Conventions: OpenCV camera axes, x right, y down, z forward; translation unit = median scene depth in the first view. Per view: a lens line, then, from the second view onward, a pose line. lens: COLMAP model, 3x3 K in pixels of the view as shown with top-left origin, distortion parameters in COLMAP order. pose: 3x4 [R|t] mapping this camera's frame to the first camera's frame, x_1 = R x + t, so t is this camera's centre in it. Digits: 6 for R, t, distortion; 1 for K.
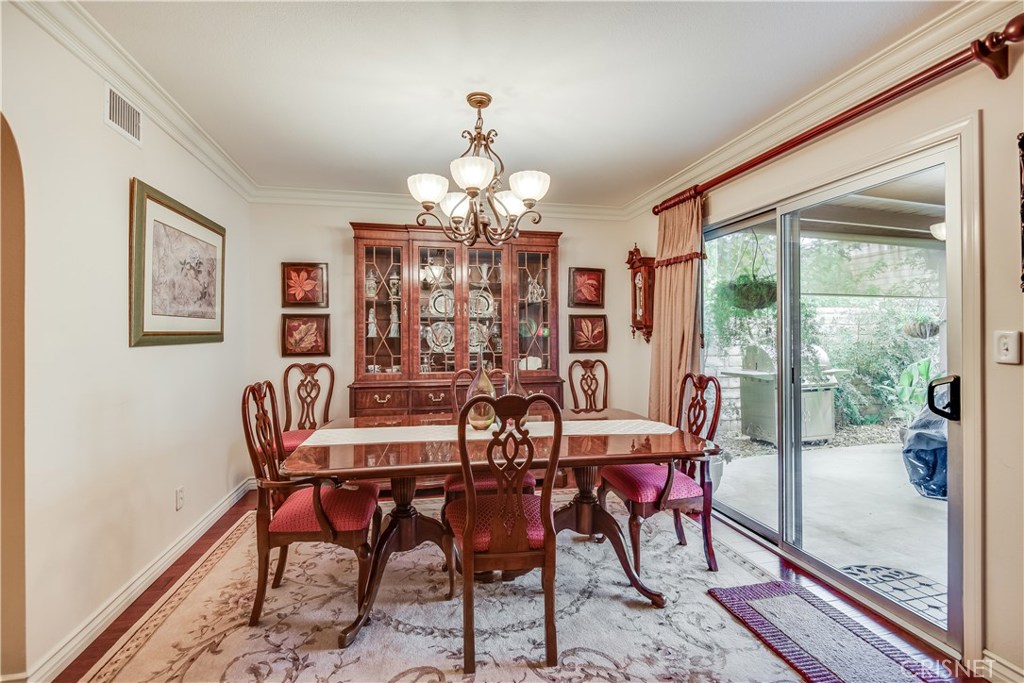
lens RADIAL K [[466.0, 0, 507.9], [0, 466.0, 331.3], [0, 0, 1]] dist [0.003569, 0.000068]
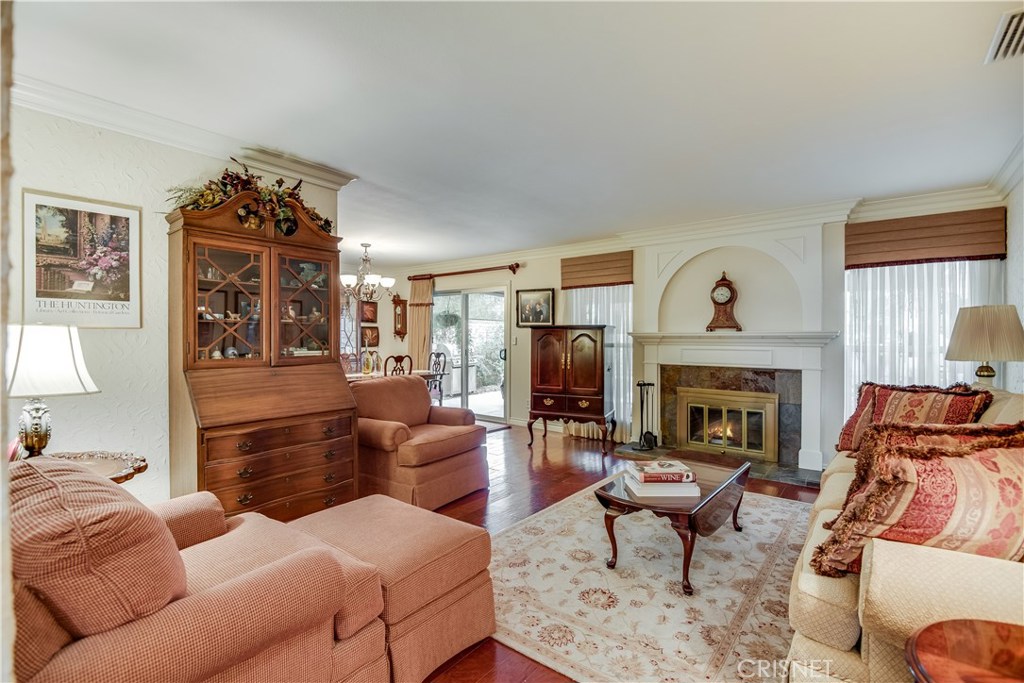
lens RADIAL K [[466.0, 0, 512.3], [0, 466.0, 339.6], [0, 0, 1]] dist [0.003569, 0.000068]
pose [[0.768815, 0.001817, 0.639468, -0.675783], [-0.008042, 0.999944, 0.006829, -0.000168], [-0.639420, -0.010393, 0.768787, -0.927517]]
